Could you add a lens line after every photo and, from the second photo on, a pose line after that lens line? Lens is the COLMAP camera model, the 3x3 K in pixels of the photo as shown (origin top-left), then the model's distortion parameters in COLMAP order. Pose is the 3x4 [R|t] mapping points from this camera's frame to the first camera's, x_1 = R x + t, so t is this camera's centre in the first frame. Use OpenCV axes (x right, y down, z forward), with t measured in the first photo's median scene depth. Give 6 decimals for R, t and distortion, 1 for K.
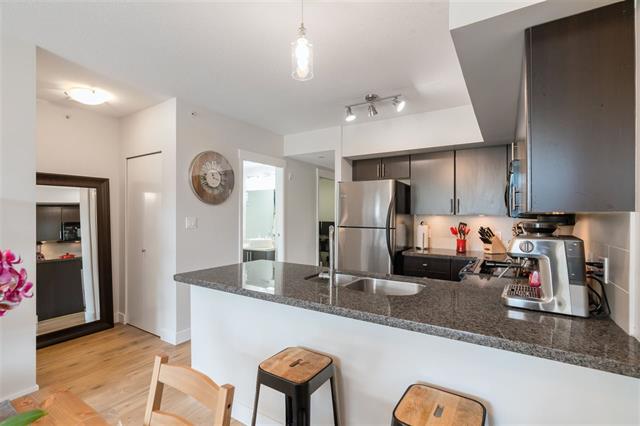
lens RADIAL K [[299.4, 0, 318.1], [0, 299.4, 215.4], [0, 0, 1]] dist [-0.001749, 0.001351]
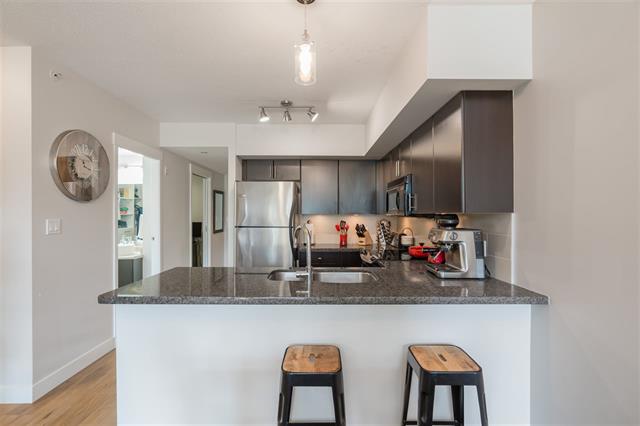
lens RADIAL K [[299.4, 0, 318.1], [0, 299.4, 215.4], [0, 0, 1]] dist [-0.001749, 0.001351]
pose [[0.840247, -0.004862, 0.542182, -0.265750], [0.004225, 0.999988, 0.002420, -0.001652], [-0.542187, 0.000258, 0.840258, 0.049339]]
